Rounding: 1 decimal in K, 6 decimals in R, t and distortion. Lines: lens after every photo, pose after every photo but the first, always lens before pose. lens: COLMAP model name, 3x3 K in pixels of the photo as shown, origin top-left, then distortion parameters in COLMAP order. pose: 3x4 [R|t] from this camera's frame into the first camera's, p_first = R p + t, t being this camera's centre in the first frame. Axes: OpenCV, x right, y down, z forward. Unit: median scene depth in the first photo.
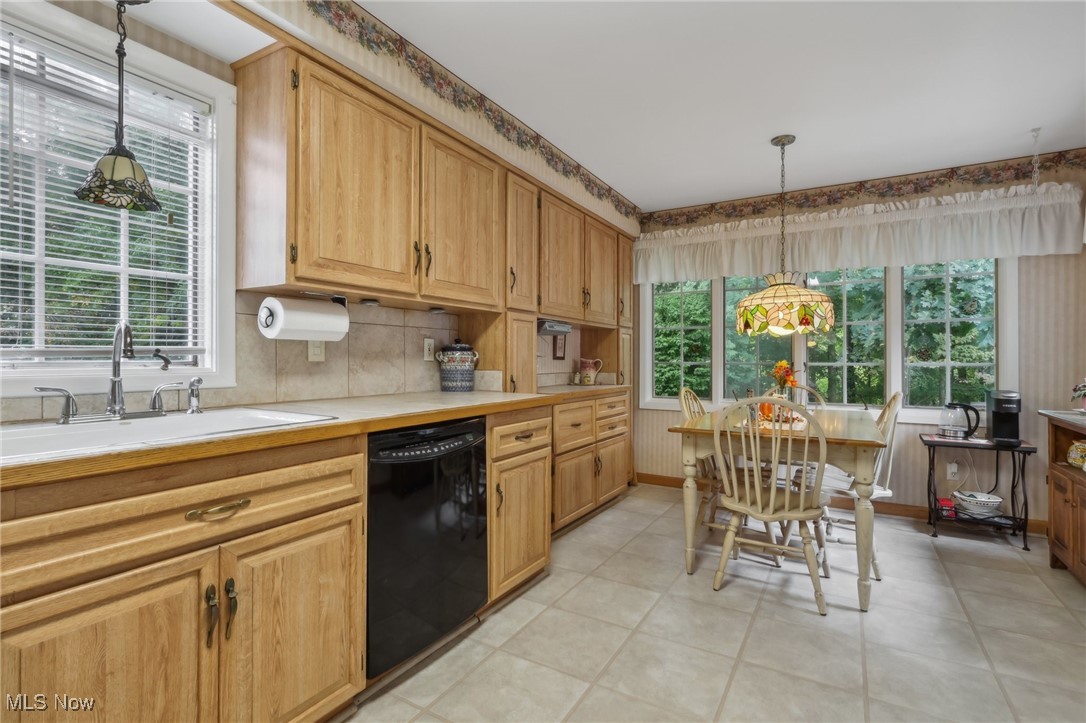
lens RADIAL K [[508.2, 0, 542.8], [0, 508.2, 358.4], [0, 0, 1]] dist [-0.000020, -0.000126]
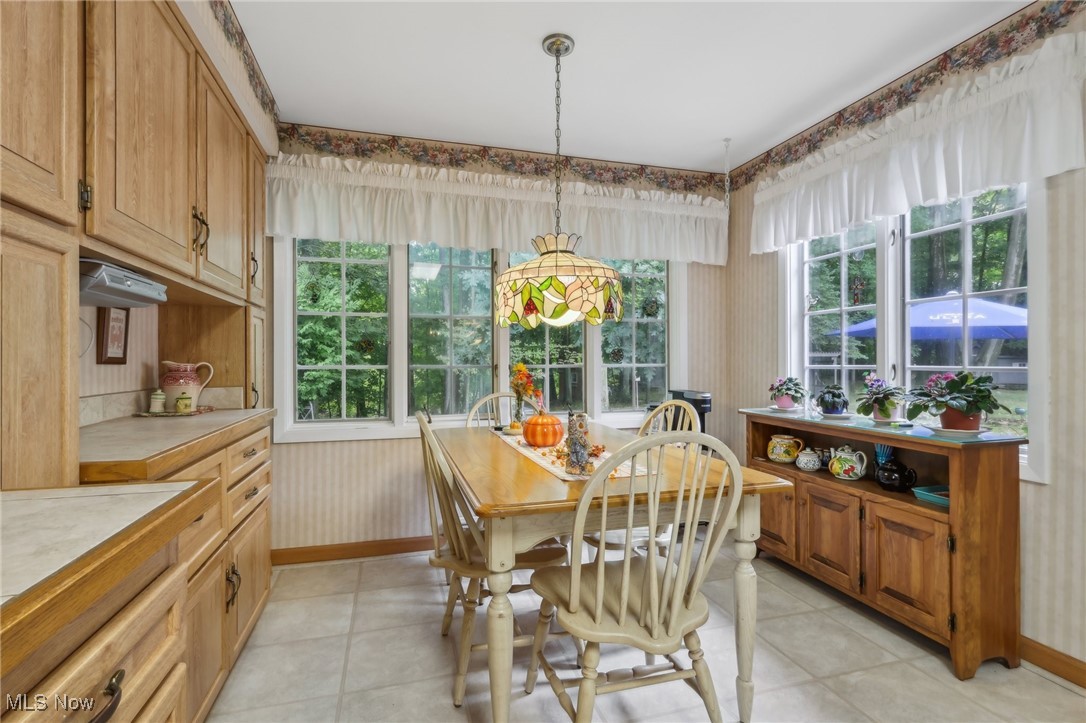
lens RADIAL K [[508.2, 0, 542.8], [0, 508.2, 358.4], [0, 0, 1]] dist [-0.000020, -0.000126]
pose [[0.684350, -0.001738, 0.729152, -0.035012], [0.002724, 0.999996, -0.000173, -0.001553], [-0.729149, 0.002105, 0.684352, 0.403634]]
